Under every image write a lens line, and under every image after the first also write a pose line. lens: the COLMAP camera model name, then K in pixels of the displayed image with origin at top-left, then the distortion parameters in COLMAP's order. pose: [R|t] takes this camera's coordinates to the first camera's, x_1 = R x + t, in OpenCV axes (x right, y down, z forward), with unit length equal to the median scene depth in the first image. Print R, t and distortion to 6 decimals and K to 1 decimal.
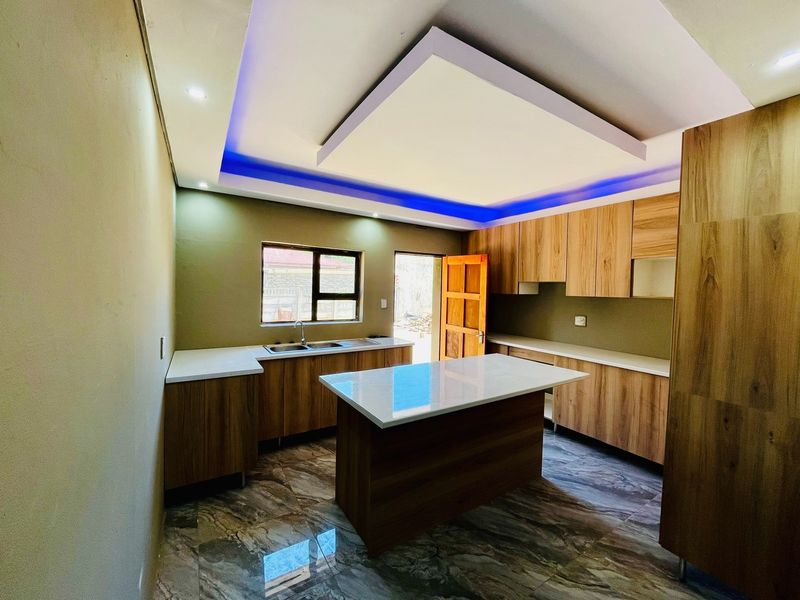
lens RADIAL K [[325.3, 0, 399.6], [0, 325.3, 299.5], [0, 0, 1]] dist [-0.000908, -0.000203]
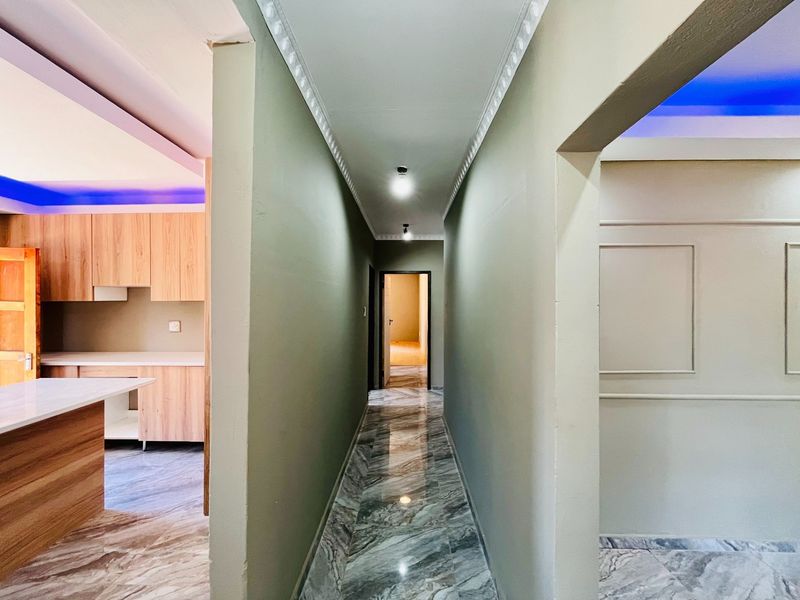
lens RADIAL K [[325.3, 0, 397.0], [0, 325.3, 298.9], [0, 0, 1]] dist [-0.000908, -0.000203]
pose [[0.557189, -0.020613, 0.830130, 0.133843], [0.042461, 0.999091, -0.003692, 0.017388], [-0.829300, 0.037306, 0.557558, -0.120108]]
